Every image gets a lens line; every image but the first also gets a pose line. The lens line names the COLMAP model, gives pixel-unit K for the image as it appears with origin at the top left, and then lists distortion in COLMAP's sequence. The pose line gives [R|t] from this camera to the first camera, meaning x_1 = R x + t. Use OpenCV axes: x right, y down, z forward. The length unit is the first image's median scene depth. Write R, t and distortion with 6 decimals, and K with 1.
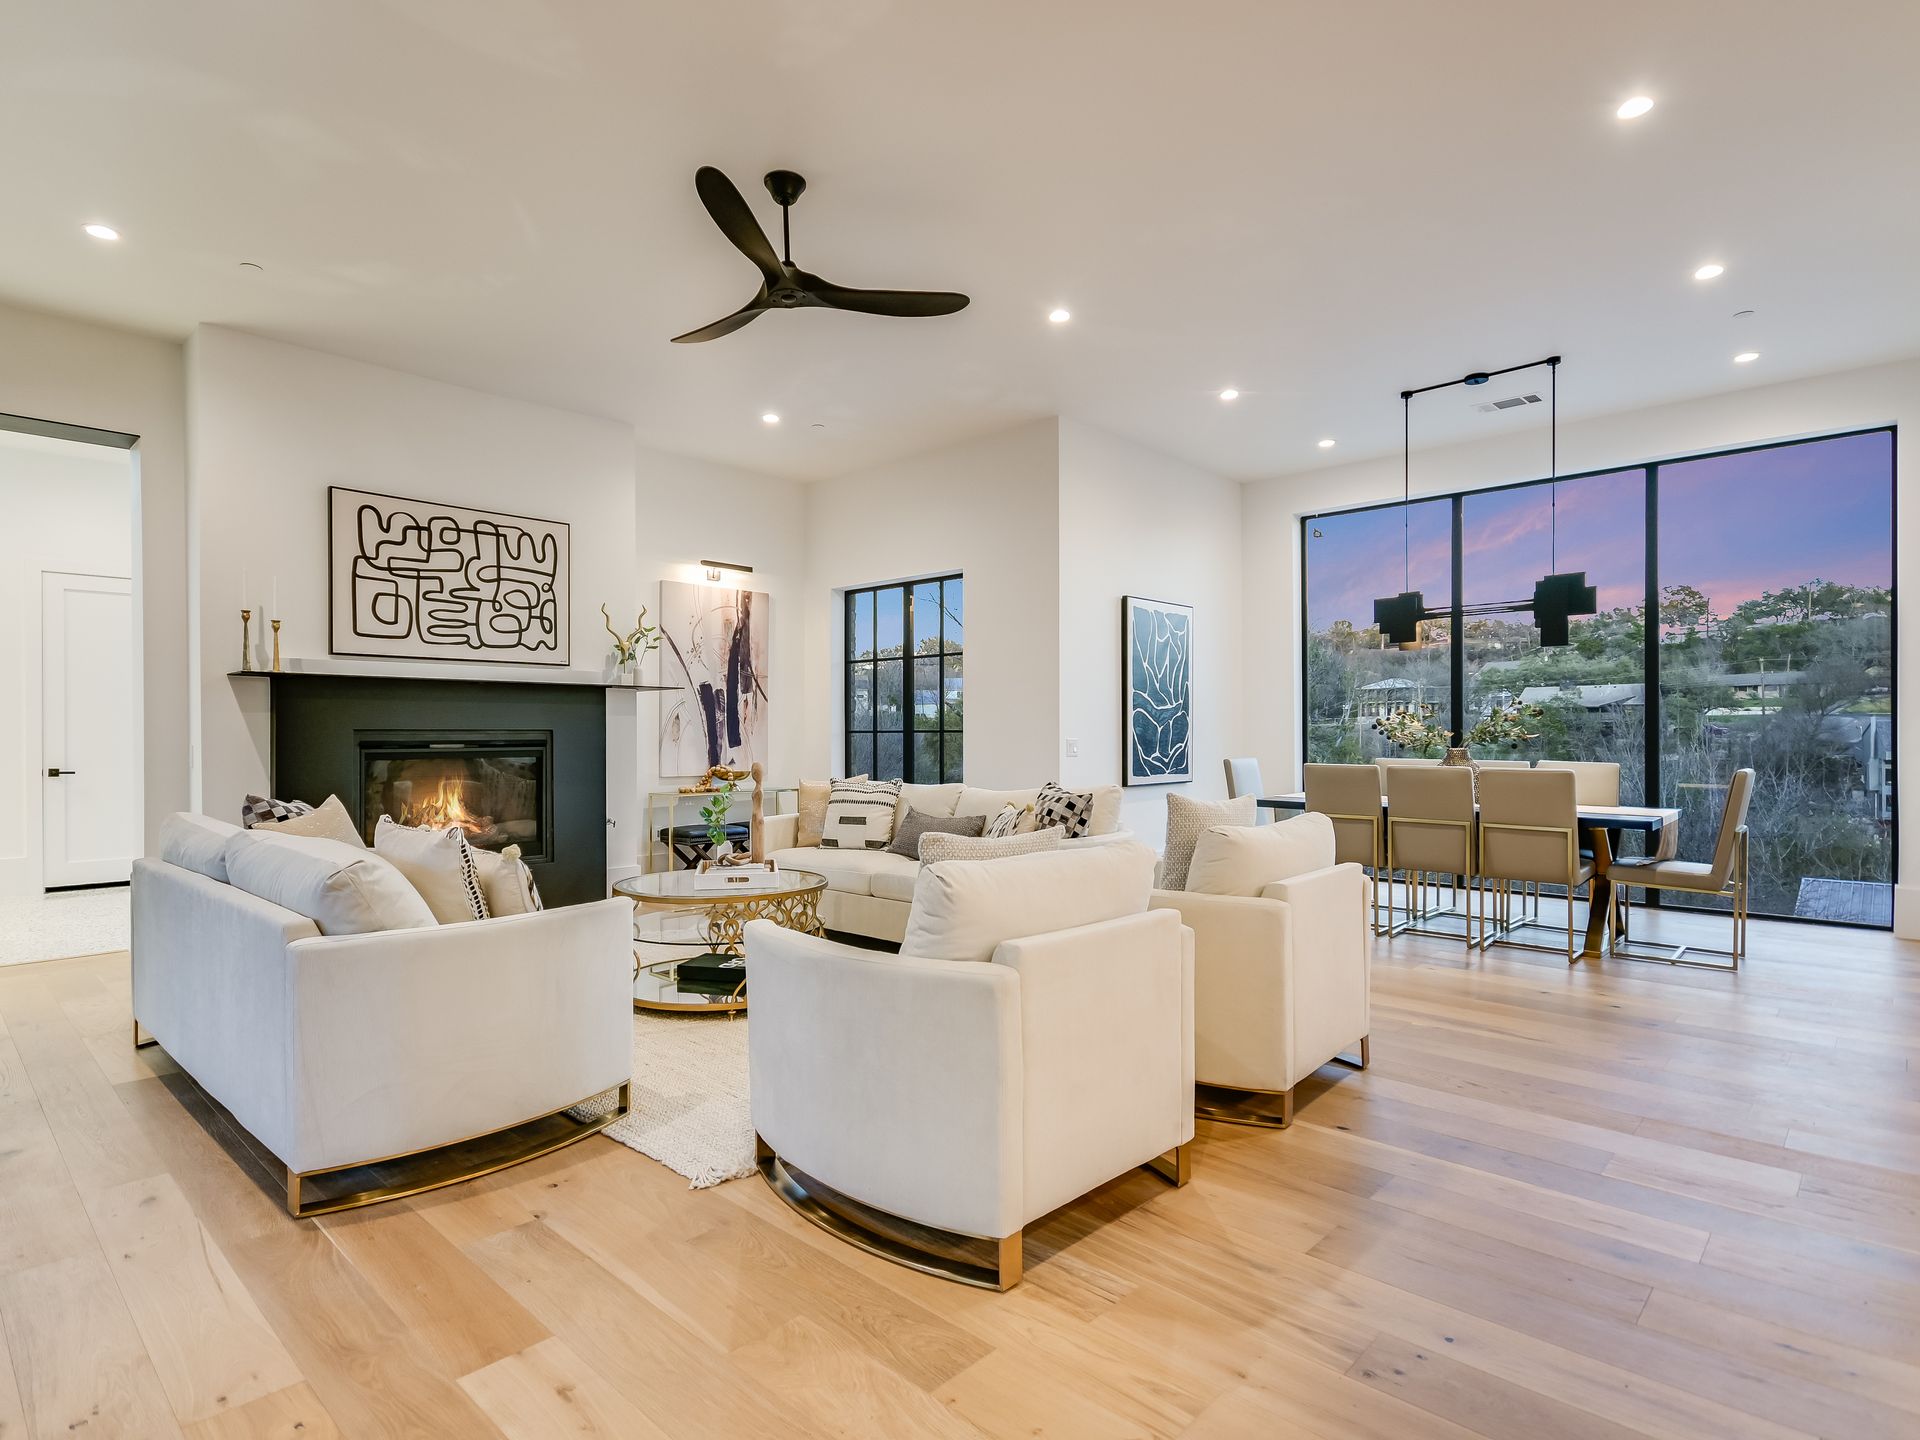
lens RADIAL K [[984.3, 0, 956.9], [0, 984.3, 728.4], [0, 0, 1]] dist [0.003427, 0.001181]
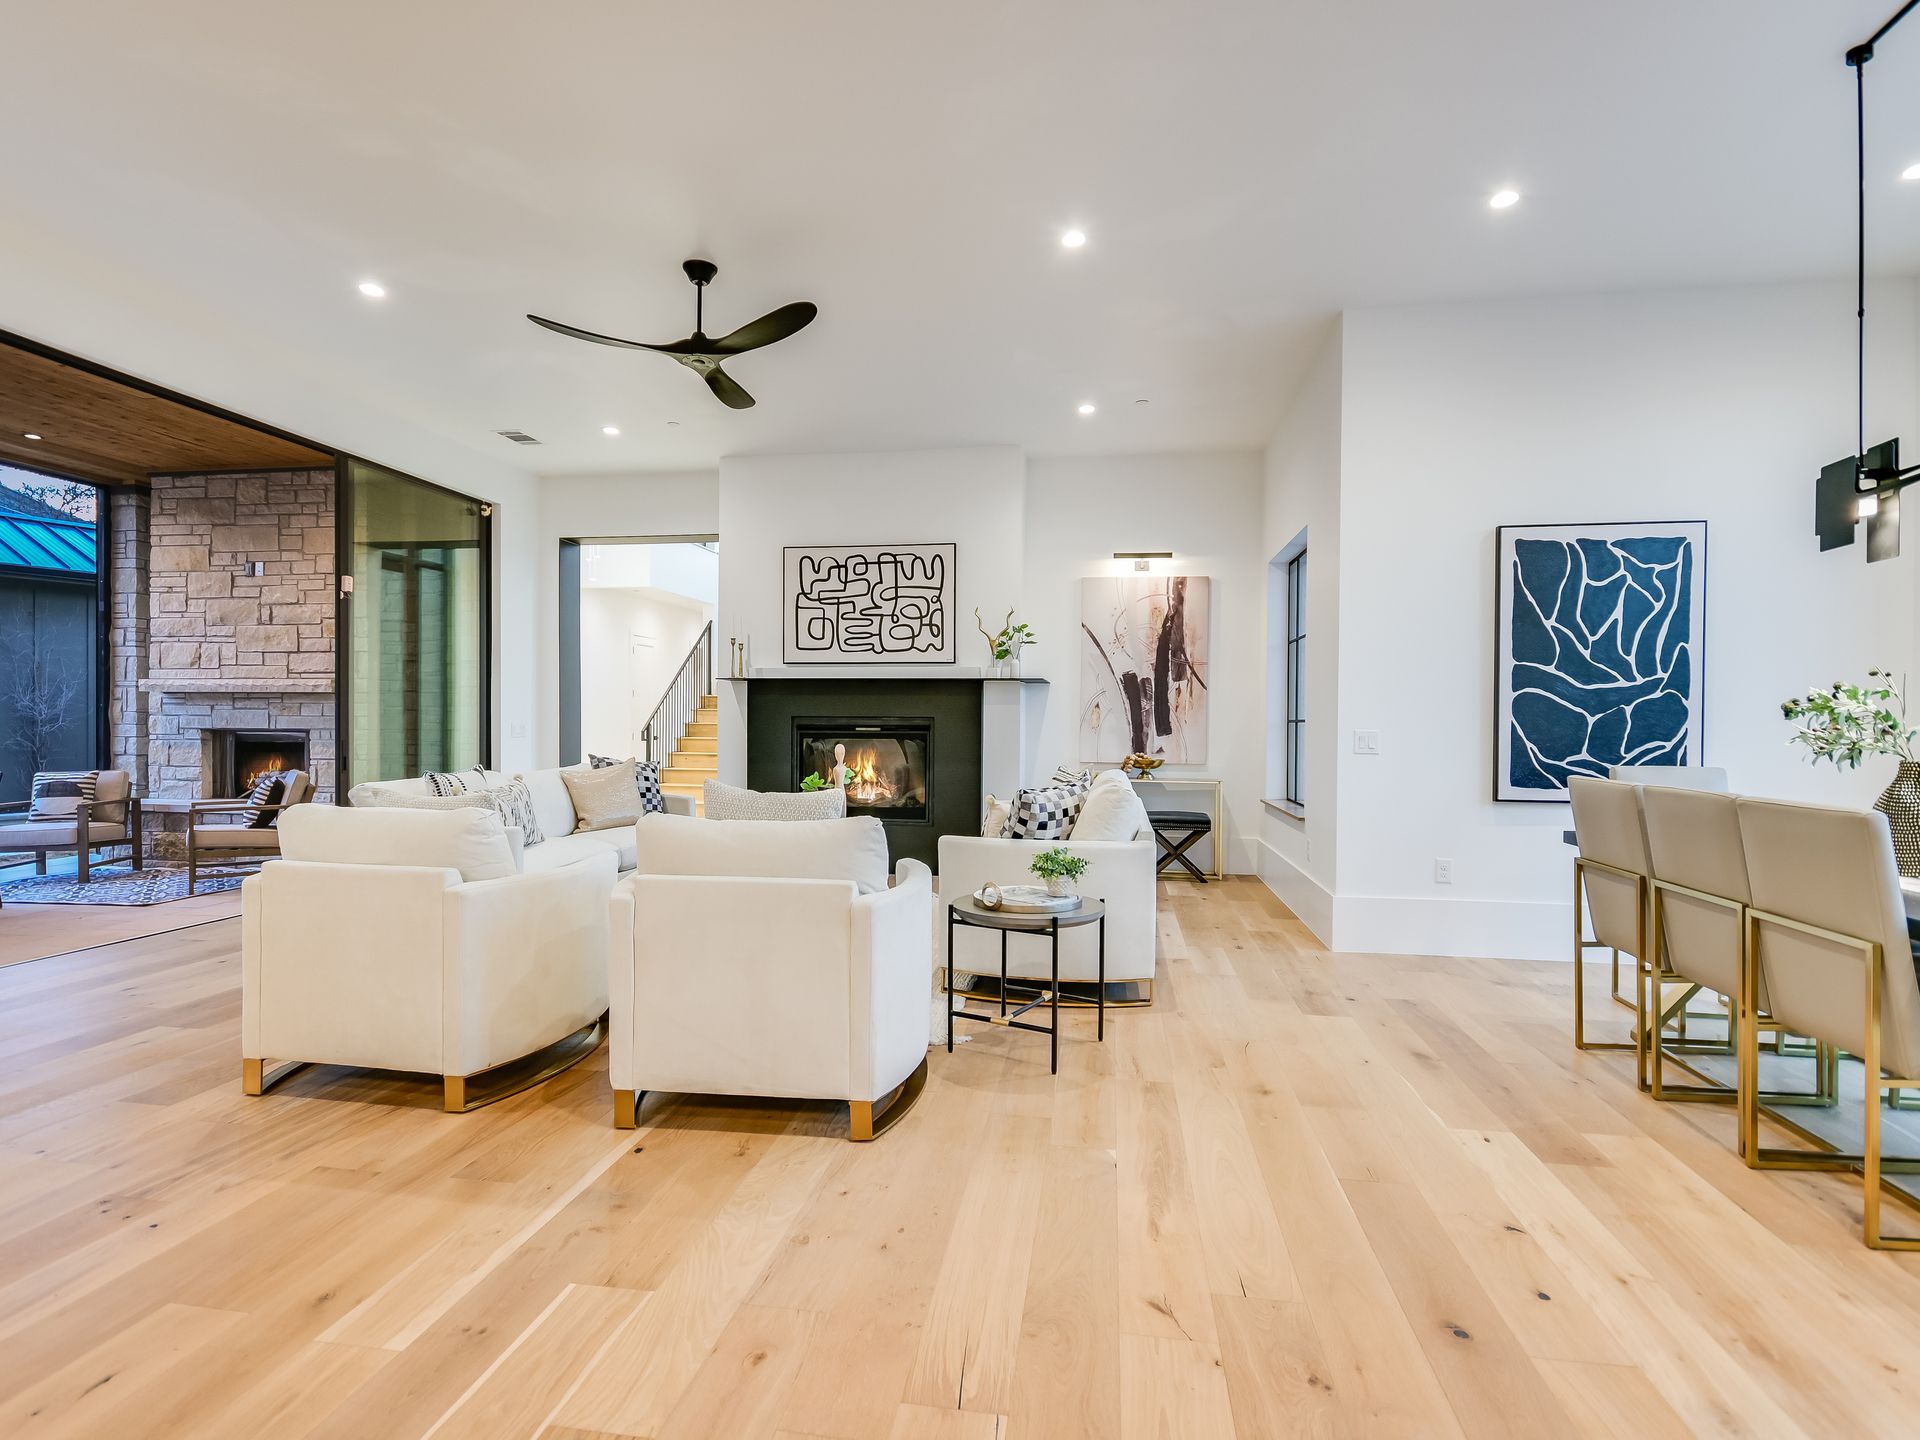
lens RADIAL K [[984.3, 0, 956.9], [0, 984.3, 728.4], [0, 0, 1]] dist [0.003427, 0.001181]
pose [[0.574958, 0.011958, -0.818096, 0.591510], [-0.004281, 0.999923, 0.011607, 0.001384], [0.818172, -0.003171, 0.574965, 0.326314]]
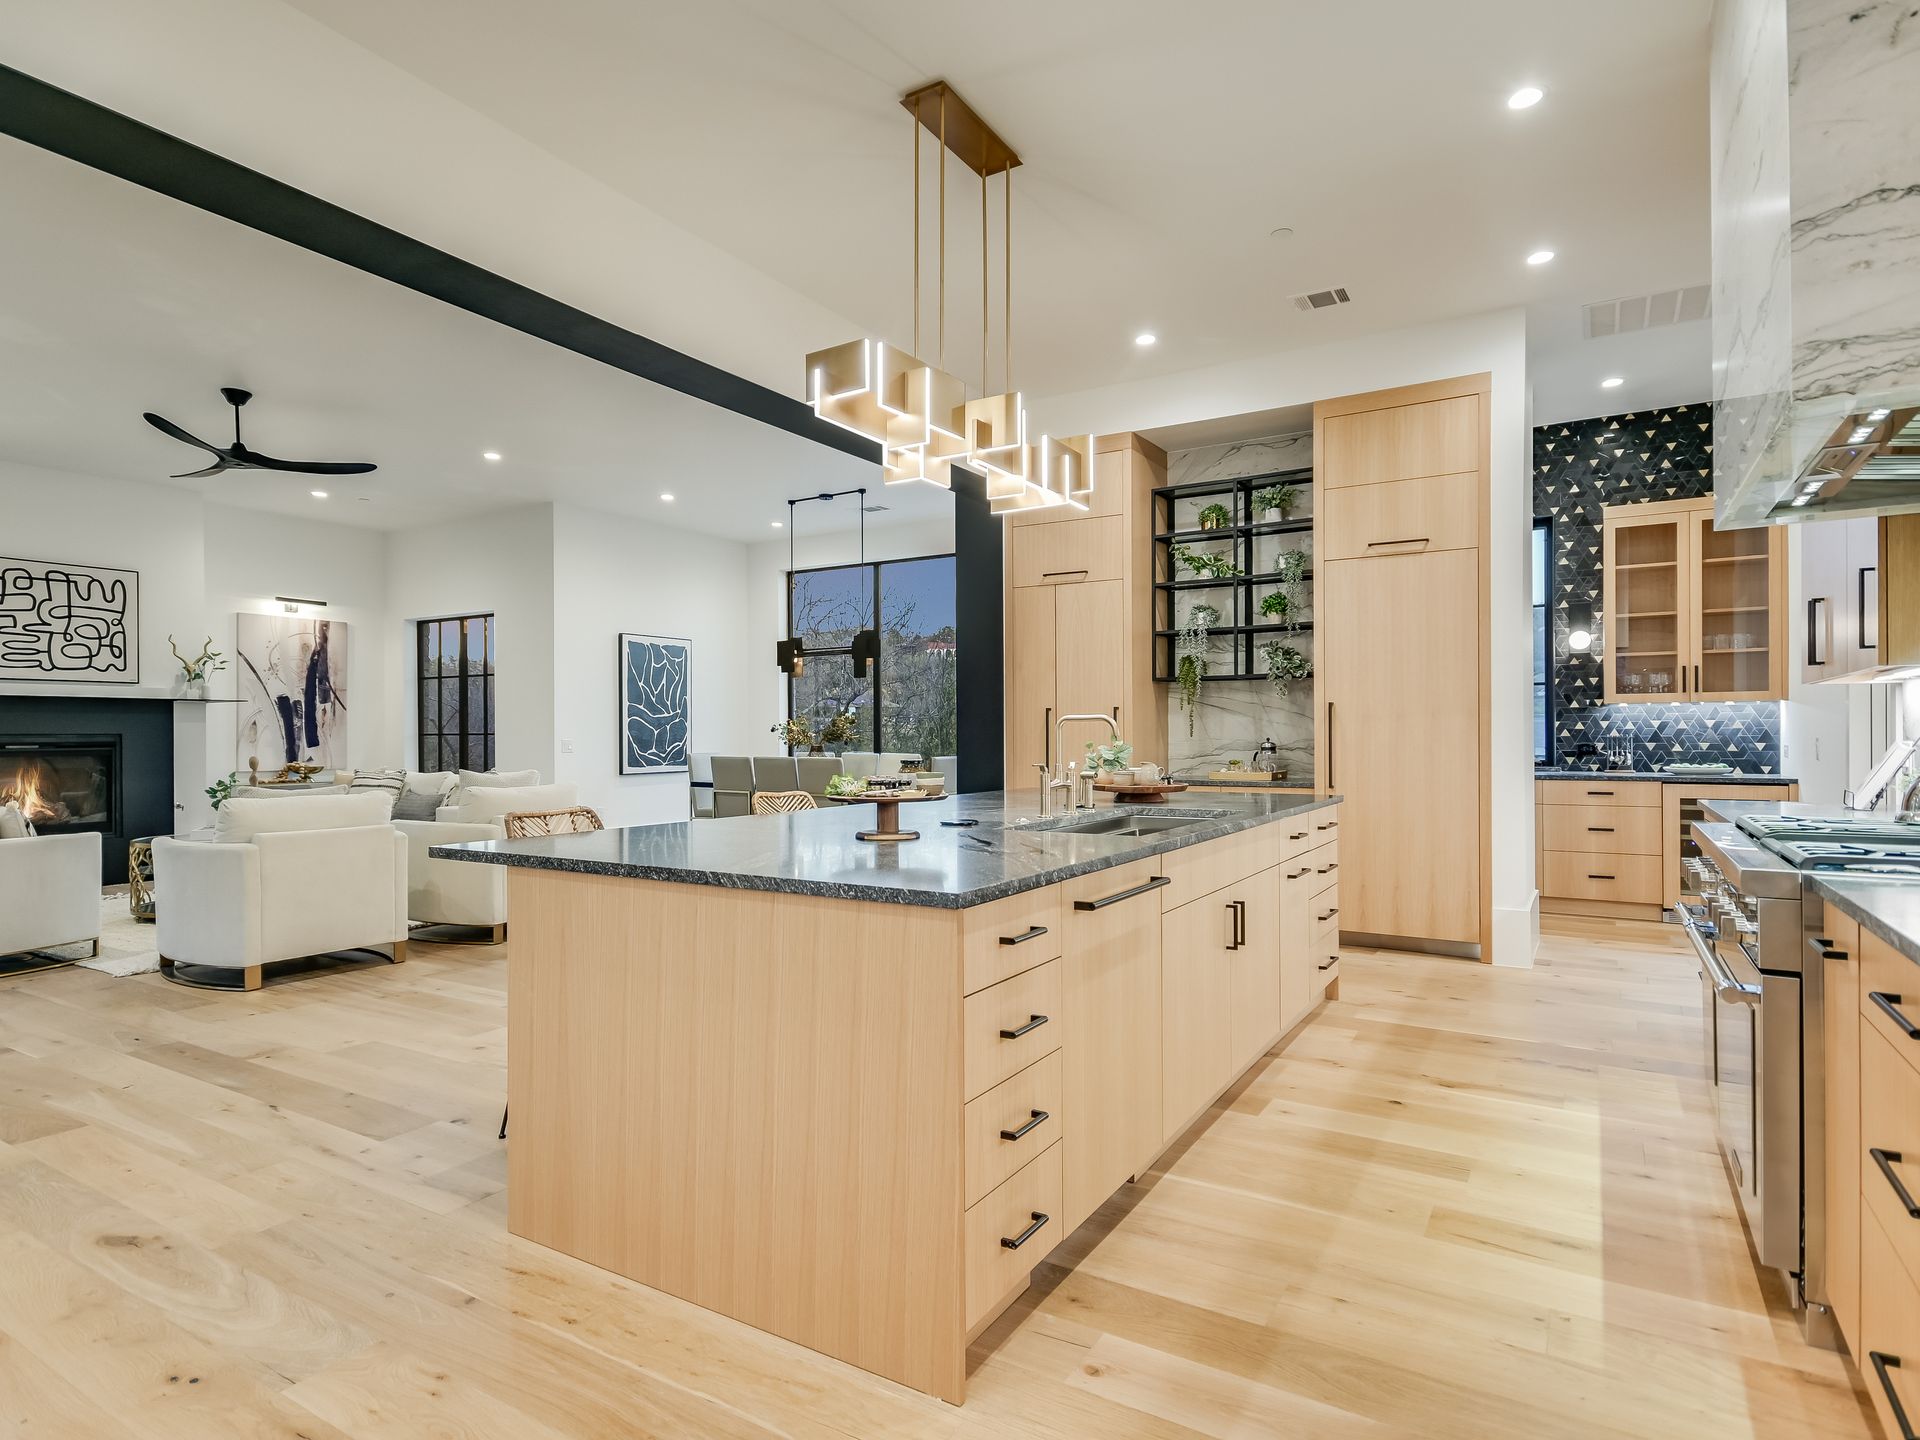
lens RADIAL K [[1001.0, 0, 913.3], [0, 1001.0, 730.4], [0, 0, 1]] dist [0.044616, -0.020767]
pose [[0.983099, -0.002125, 0.183064, 0.355031], [0.001972, 0.999998, 0.001016, -0.002422], [-0.183066, -0.000638, 0.983100, -0.486281]]
